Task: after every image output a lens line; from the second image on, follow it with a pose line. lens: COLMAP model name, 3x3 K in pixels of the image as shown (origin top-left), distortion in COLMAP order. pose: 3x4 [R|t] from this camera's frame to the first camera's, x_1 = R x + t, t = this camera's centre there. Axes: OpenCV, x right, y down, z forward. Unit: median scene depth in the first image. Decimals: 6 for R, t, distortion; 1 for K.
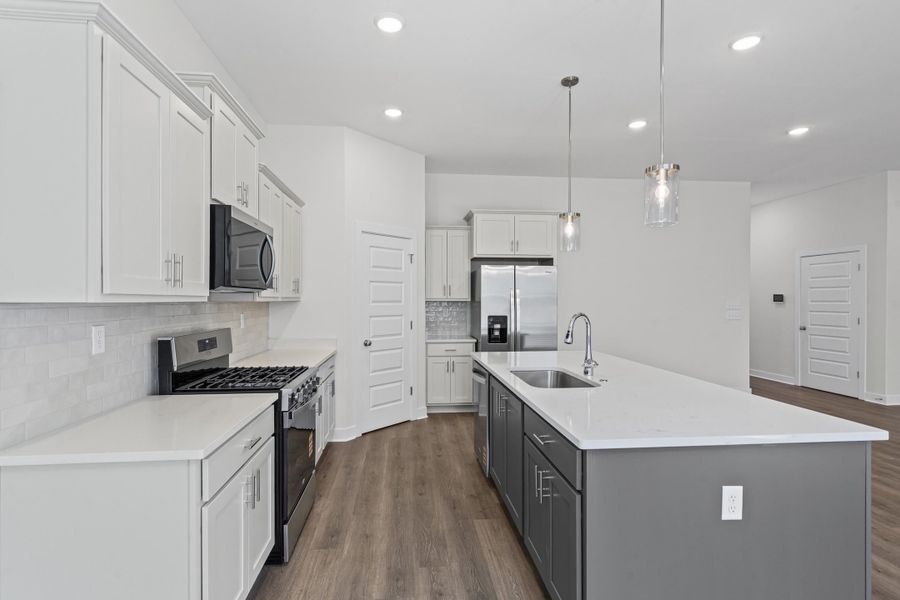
lens RADIAL K [[460.8, 0, 444.4], [0, 460.8, 301.4], [0, 0, 1]] dist [0.007306, 0.000548]
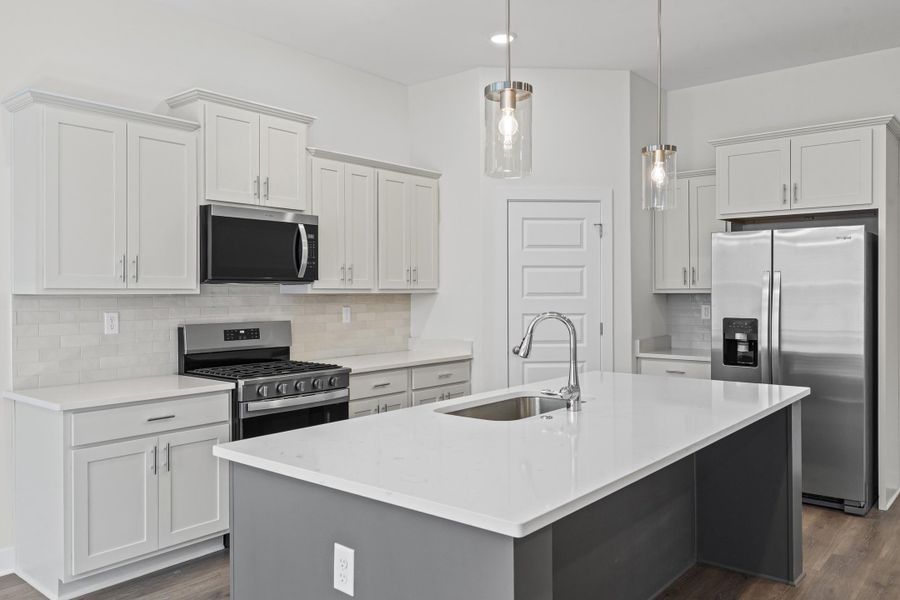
lens RADIAL K [[694.9, 0, 426.3], [0, 694.9, 295.3], [0, 0, 1]] dist [0.041536, 0.001623]
pose [[0.692558, 0.002801, -0.721357, 0.569429], [-0.000493, 0.999994, 0.003410, -0.001192], [0.721362, -0.002007, 0.692555, 0.122845]]
